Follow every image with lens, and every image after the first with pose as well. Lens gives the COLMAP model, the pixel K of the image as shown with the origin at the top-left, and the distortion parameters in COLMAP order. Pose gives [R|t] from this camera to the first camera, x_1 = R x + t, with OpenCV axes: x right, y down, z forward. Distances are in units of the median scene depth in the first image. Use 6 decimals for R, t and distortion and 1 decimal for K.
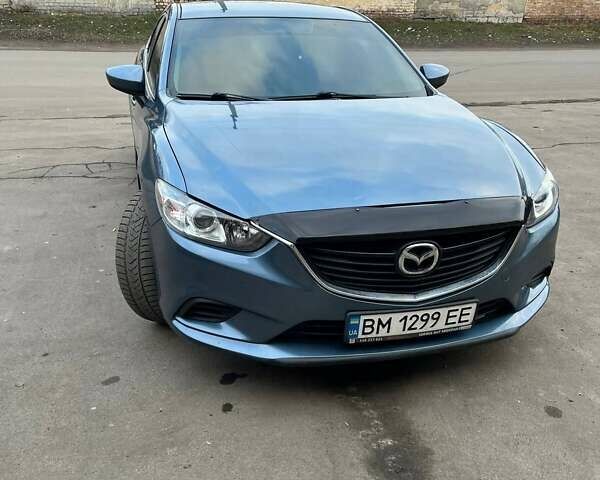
lens RADIAL K [[599.7, 0, 300.0], [0, 599.7, 240.0], [0, 0, 1]] dist [0.026427, -0.004457]
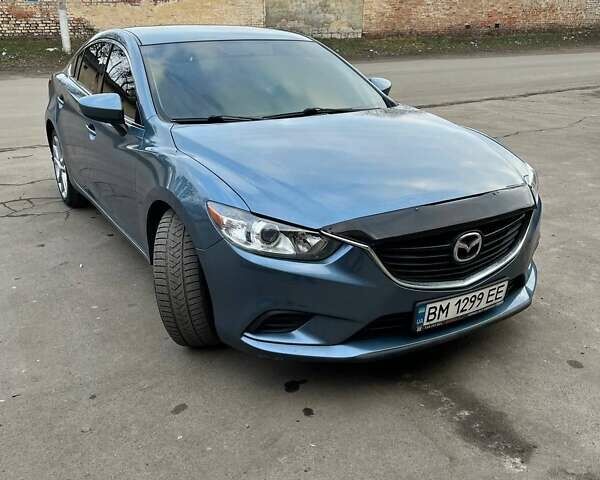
lens RADIAL K [[599.7, 0, 300.0], [0, 599.7, 240.0], [0, 0, 1]] dist [0.026427, -0.004457]
pose [[0.963073, -0.114650, 0.243610, -0.362546], [0.121286, 0.992541, -0.012365, -0.005979], [-0.240375, 0.041455, 0.969795, -0.019975]]
